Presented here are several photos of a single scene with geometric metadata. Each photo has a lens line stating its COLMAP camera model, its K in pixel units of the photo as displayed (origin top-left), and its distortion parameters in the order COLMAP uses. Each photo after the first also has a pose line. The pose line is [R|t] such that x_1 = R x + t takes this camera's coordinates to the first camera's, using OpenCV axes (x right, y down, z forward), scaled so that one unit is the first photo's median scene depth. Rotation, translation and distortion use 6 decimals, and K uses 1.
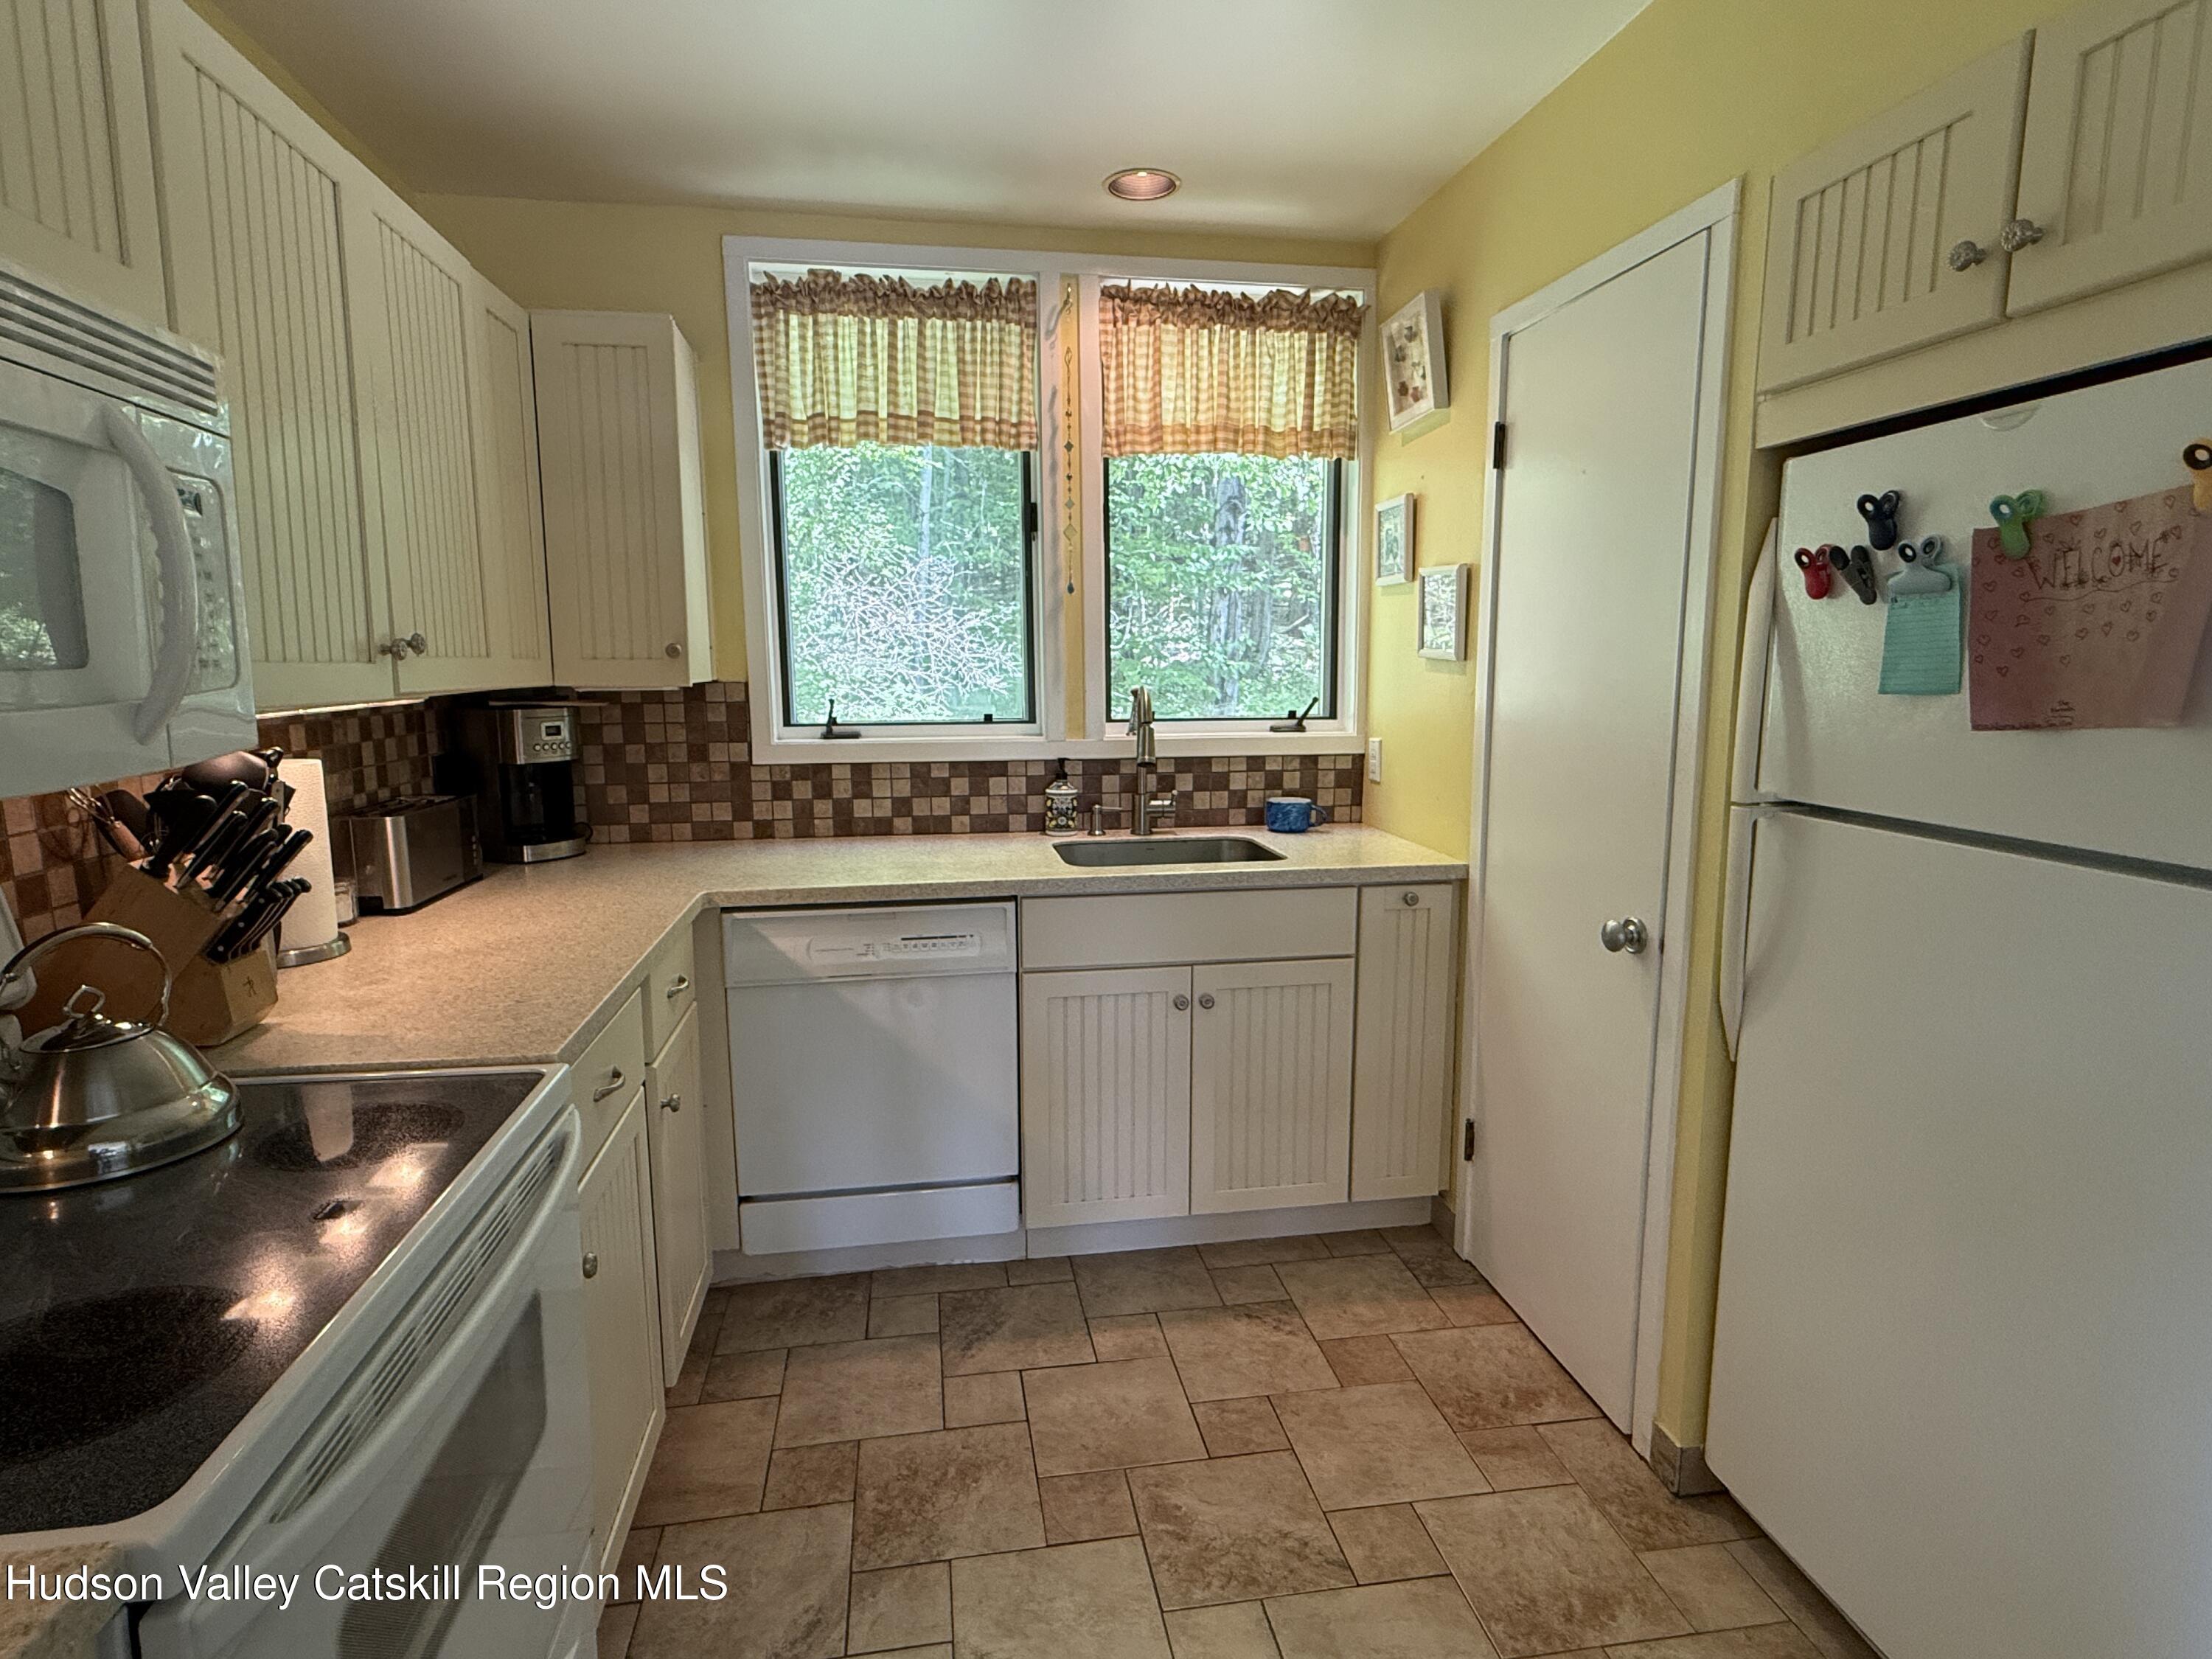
lens RADIAL K [[1140.0, 0, 1100.0], [0, 1140.0, 834.4], [0, 0, 1]] dist [-0.003328, 0.001386]
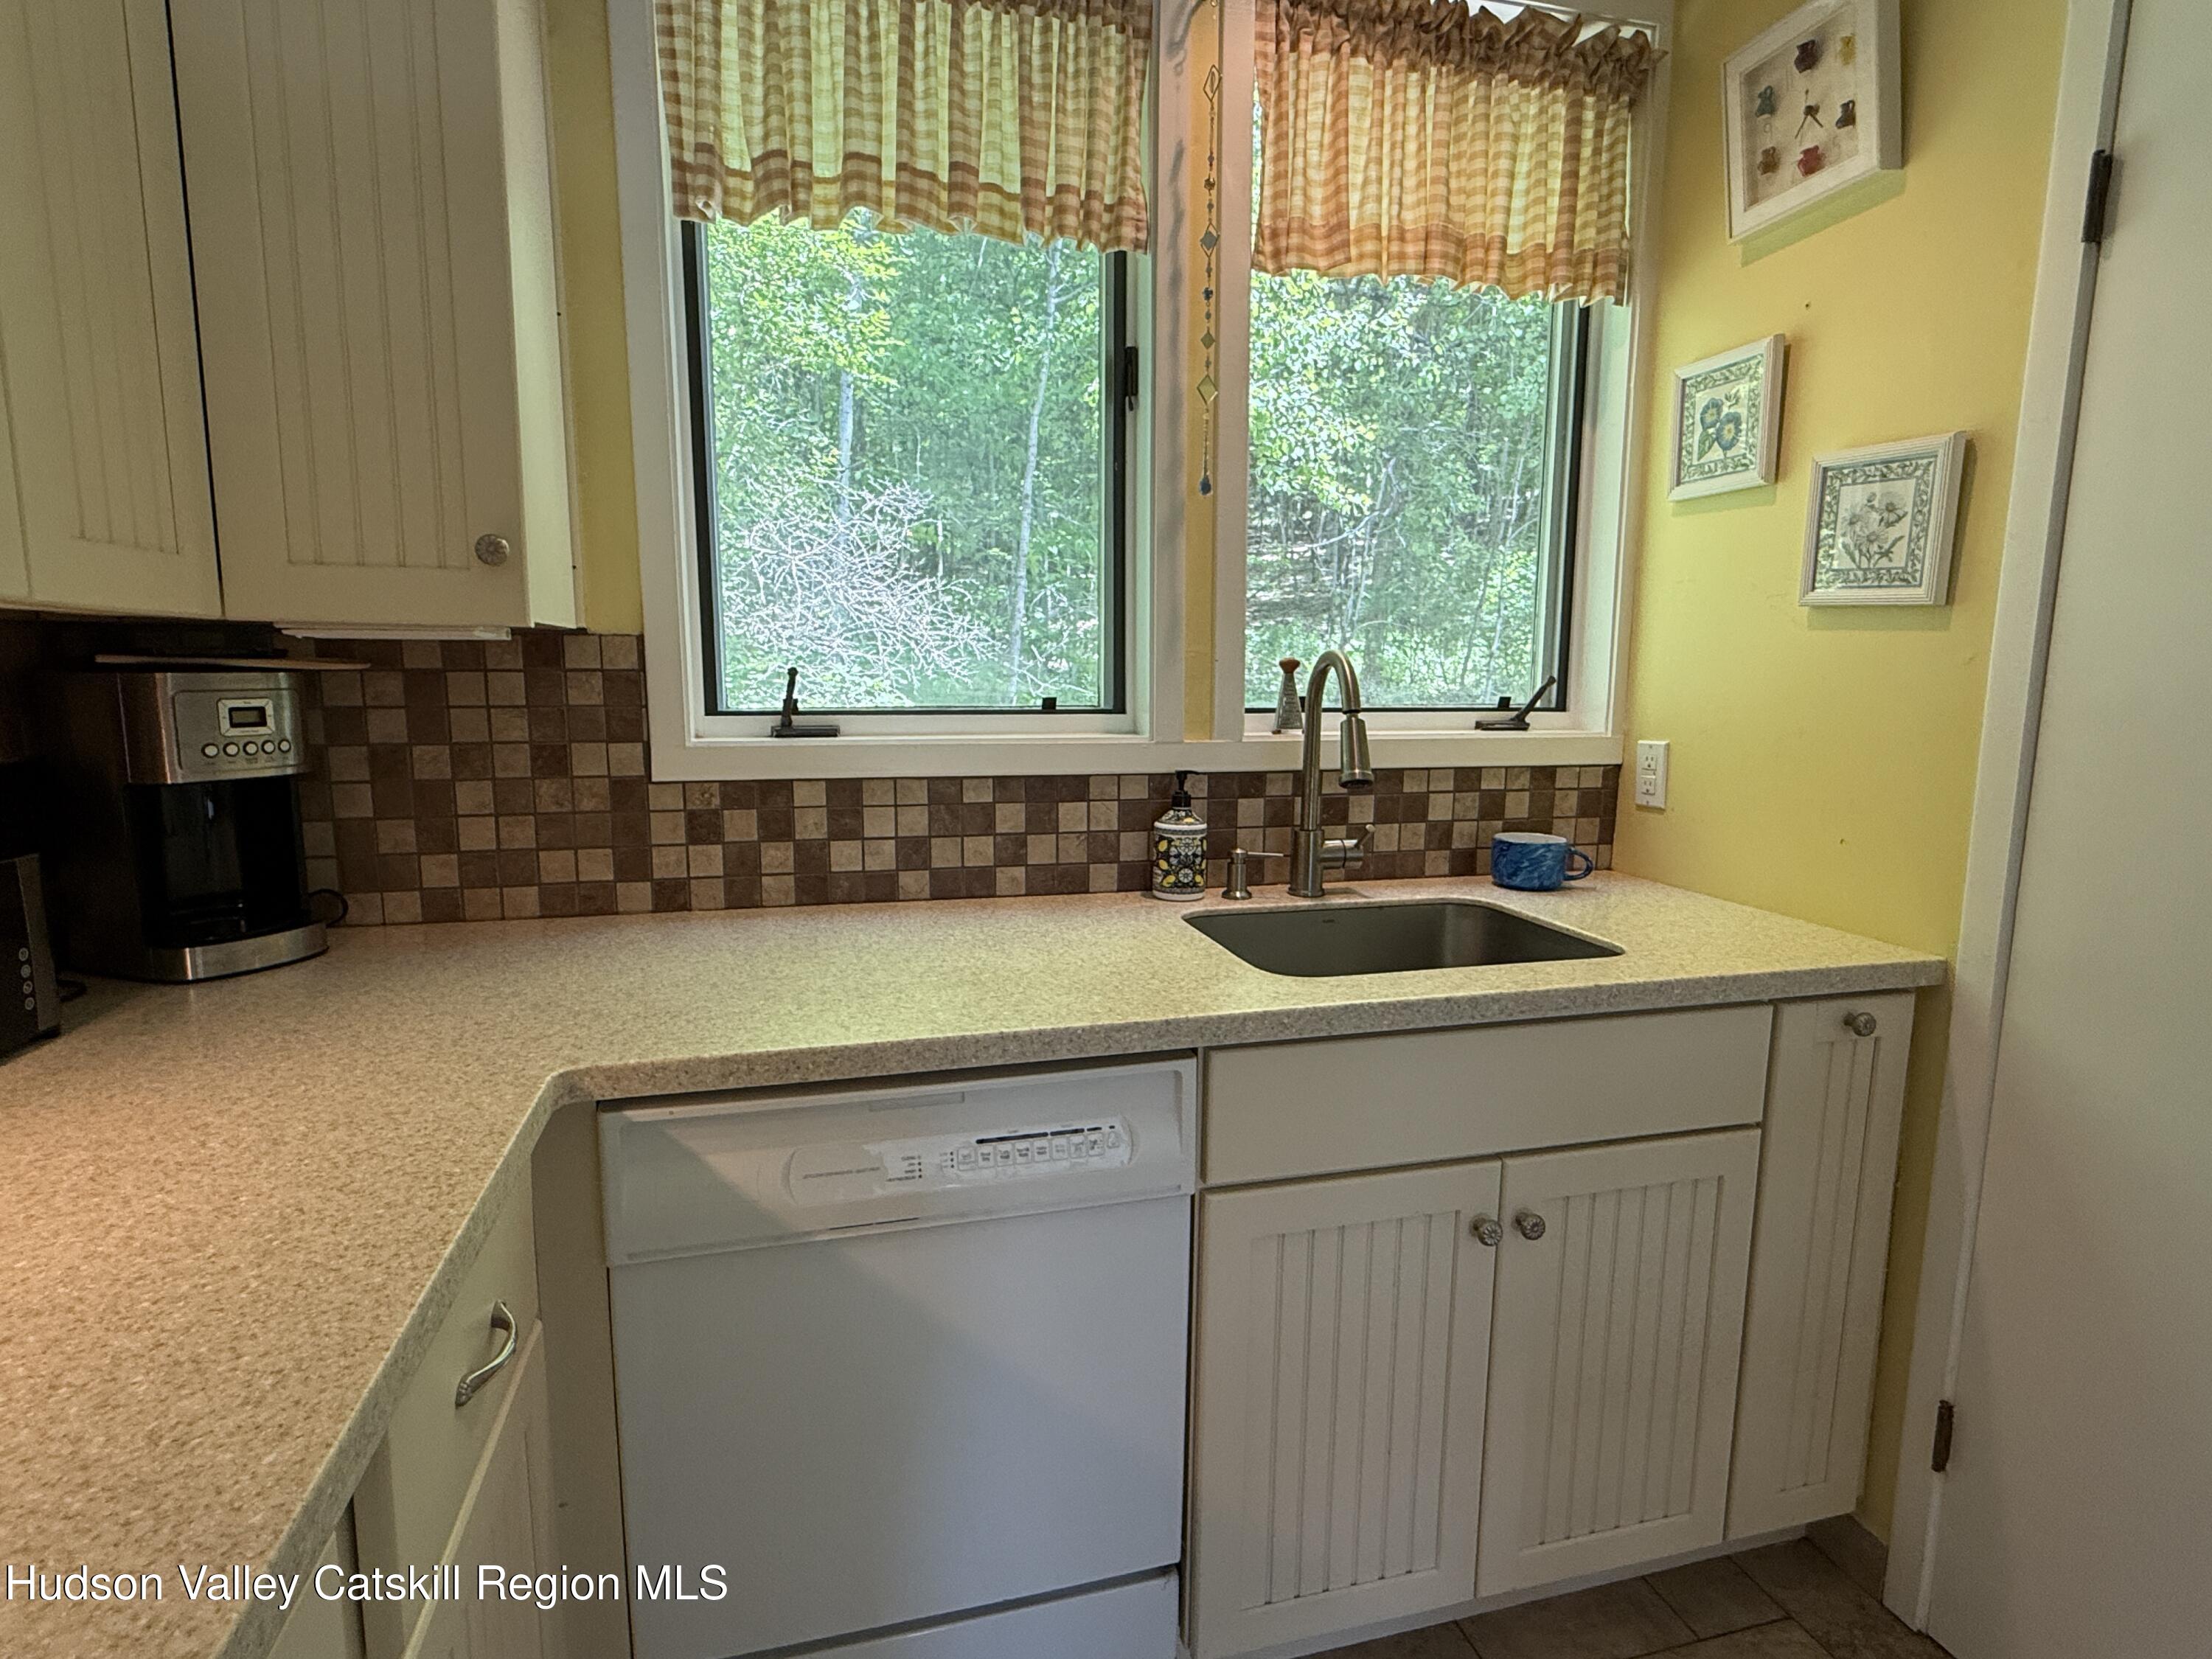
lens RADIAL K [[1140.0, 0, 1102.1], [0, 1140.0, 834.0], [0, 0, 1]] dist [-0.003328, 0.001386]
pose [[0.994858, -0.003221, 0.101231, -0.151219], [0.003439, 0.999992, -0.001972, -0.036048], [-0.101224, 0.002310, 0.994861, 0.448971]]
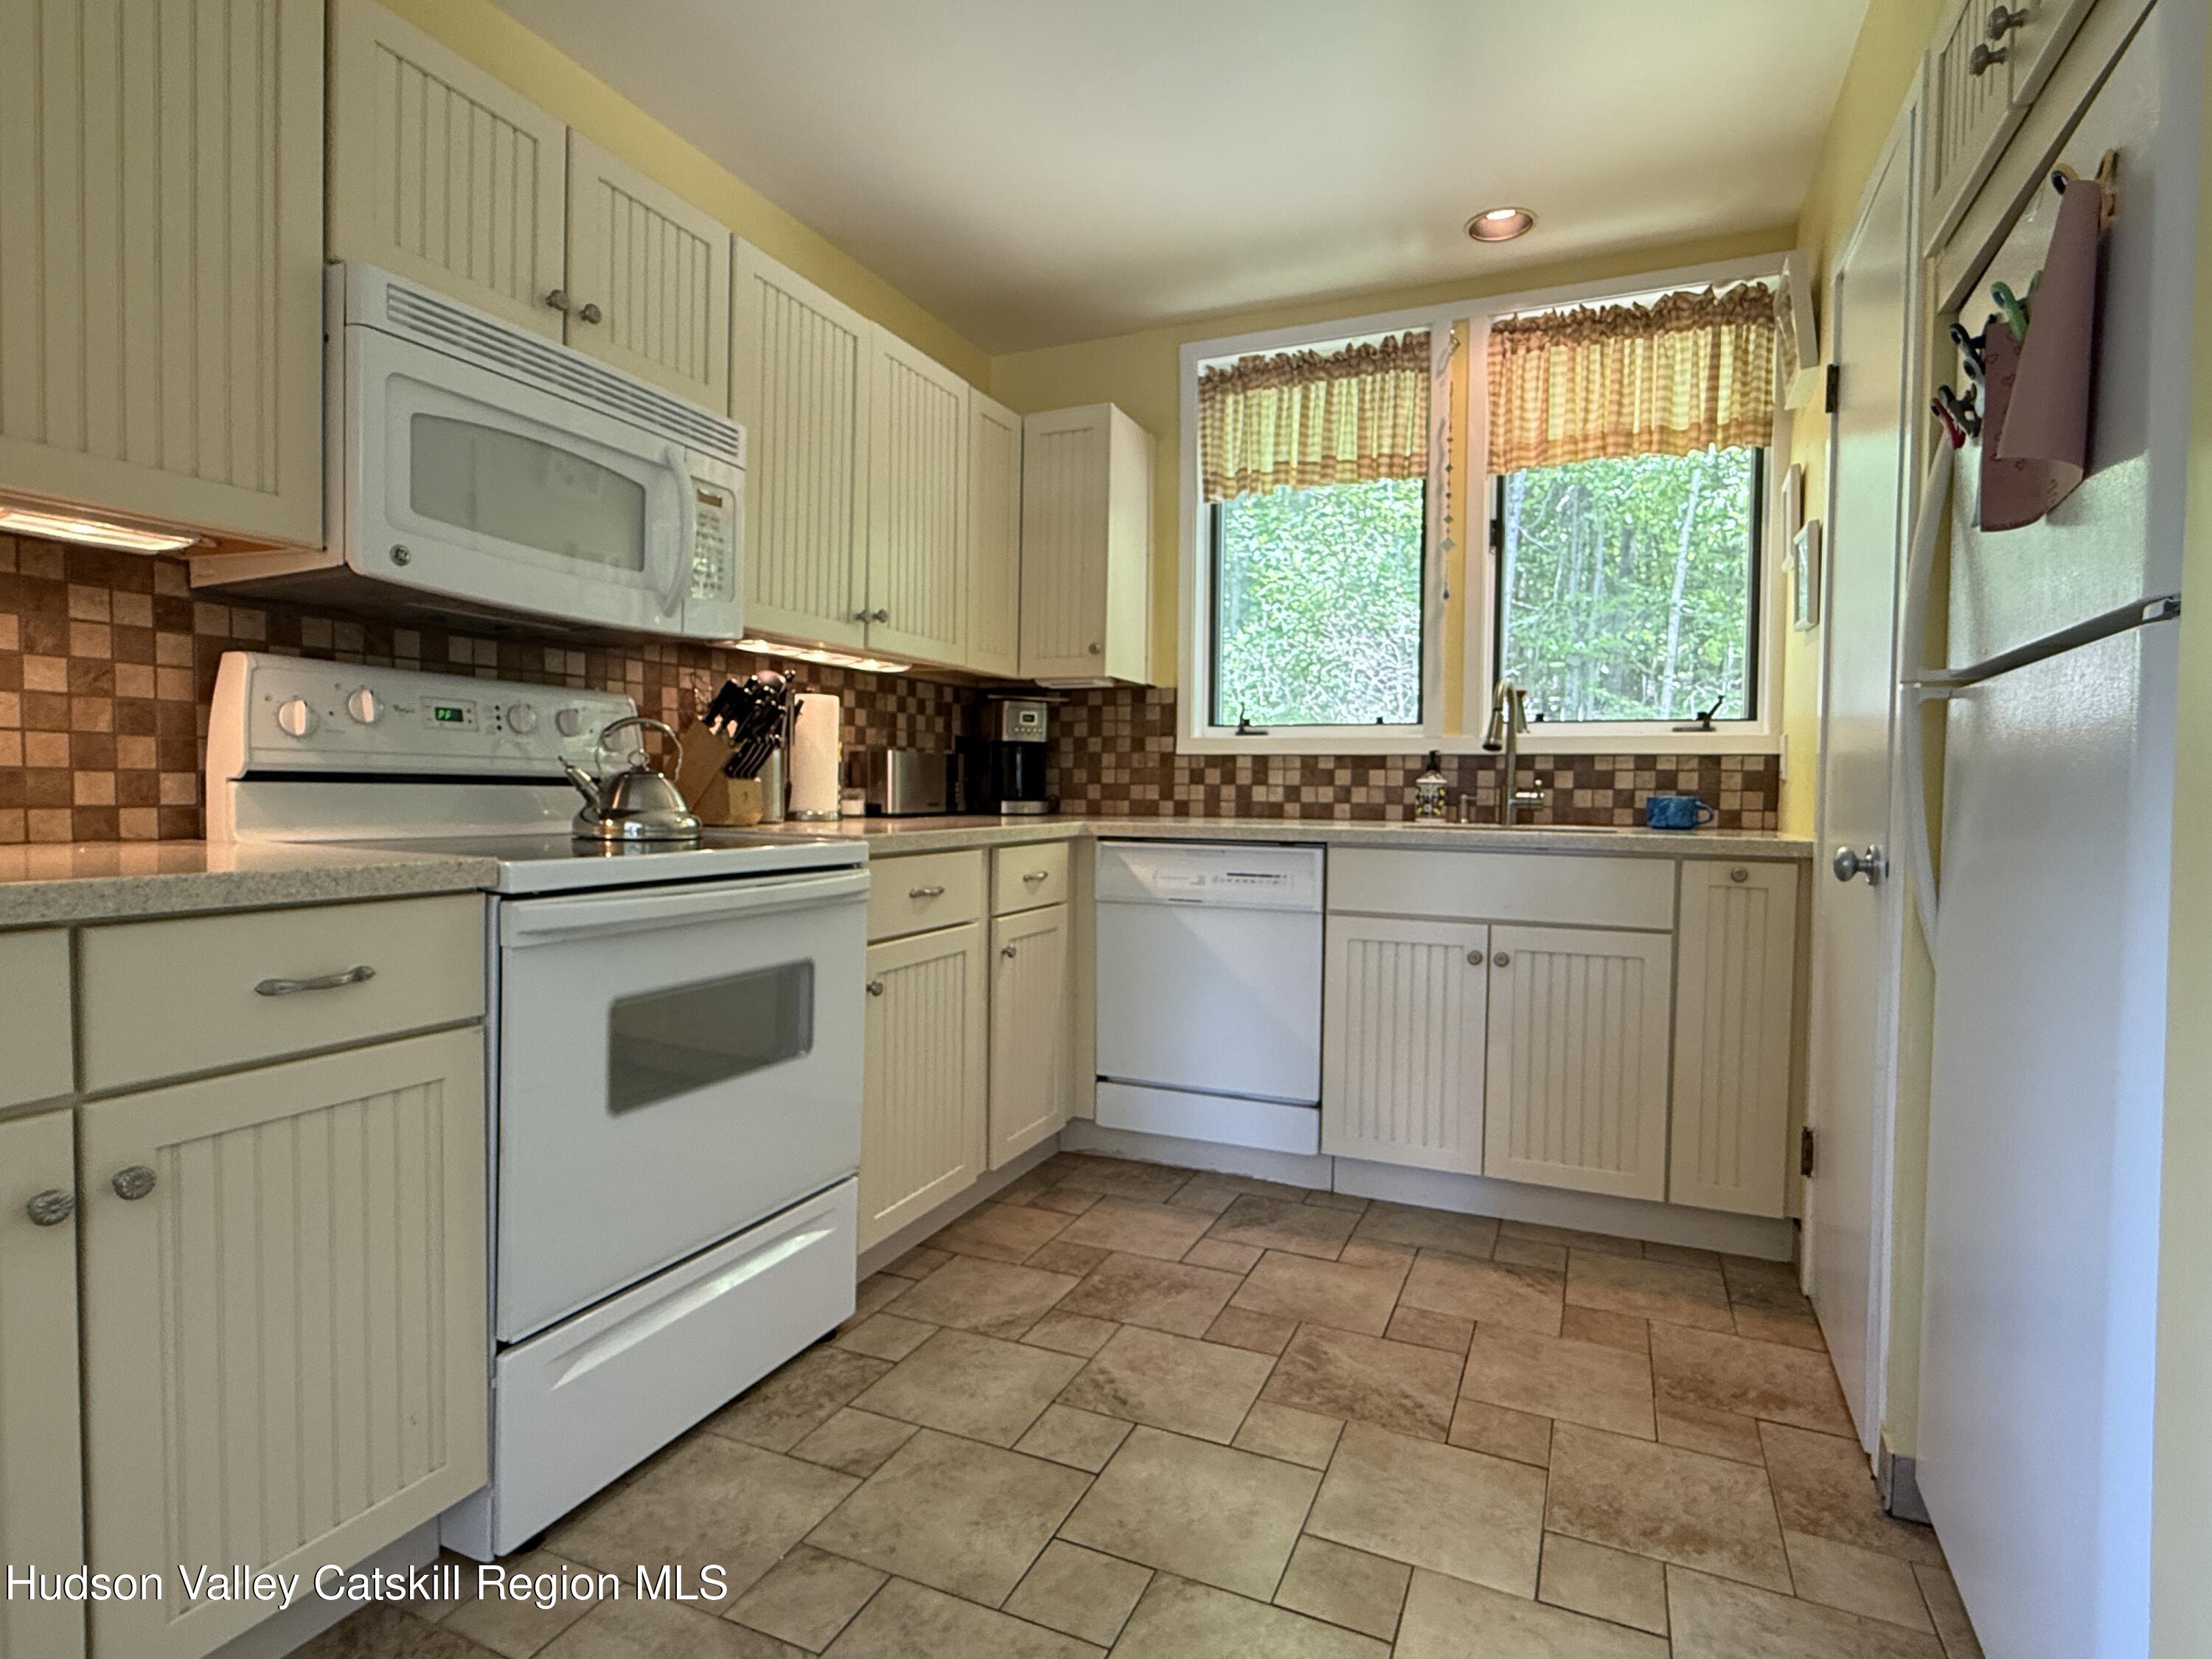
lens RADIAL K [[1140.0, 0, 1098.3], [0, 1140.0, 831.3], [0, 0, 1]] dist [-0.003328, 0.001386]
pose [[0.837724, 0.036815, -0.544851, 0.321413], [-0.098122, 0.991635, -0.083861, 0.143122], [0.537206, 0.123715, 0.834329, -0.065208]]
